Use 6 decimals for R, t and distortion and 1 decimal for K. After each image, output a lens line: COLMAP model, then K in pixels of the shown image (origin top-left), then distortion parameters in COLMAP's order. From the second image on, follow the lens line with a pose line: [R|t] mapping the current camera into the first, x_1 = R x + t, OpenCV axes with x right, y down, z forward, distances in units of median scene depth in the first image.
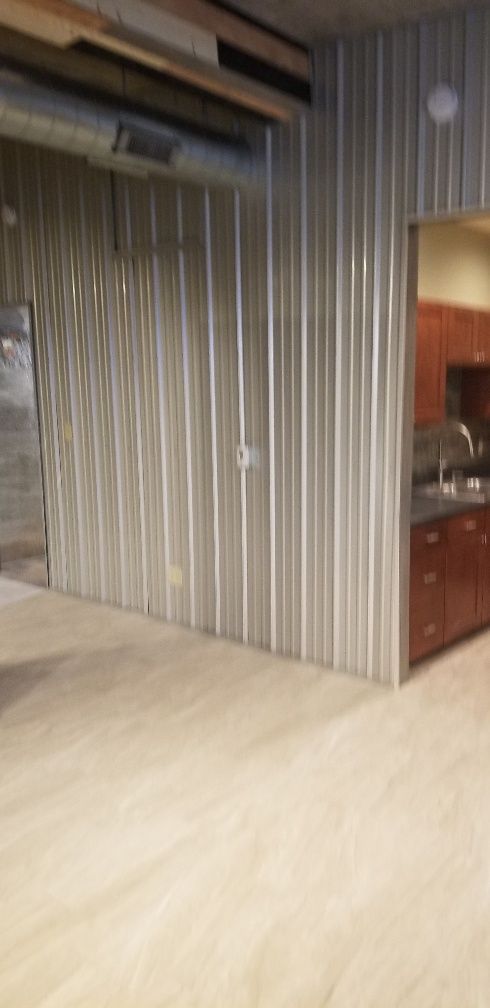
lens RADIAL K [[796.3, 0, 245.1], [0, 796.3, 507.7], [0, 0, 1]] dist [0.090879, -0.147841]
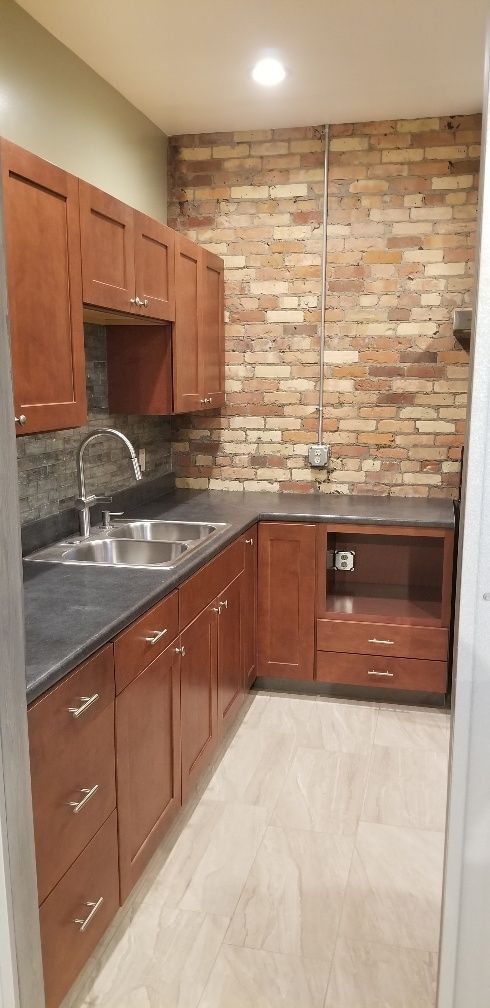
lens RADIAL K [[796.3, 0, 245.3], [0, 796.3, 516.1], [0, 0, 1]] dist [0.090879, -0.147841]
pose [[0.897867, -0.074696, 0.433883, 0.124256], [0.066970, 0.997206, 0.033090, -0.063224], [-0.435143, -0.000653, 0.900361, 0.542076]]
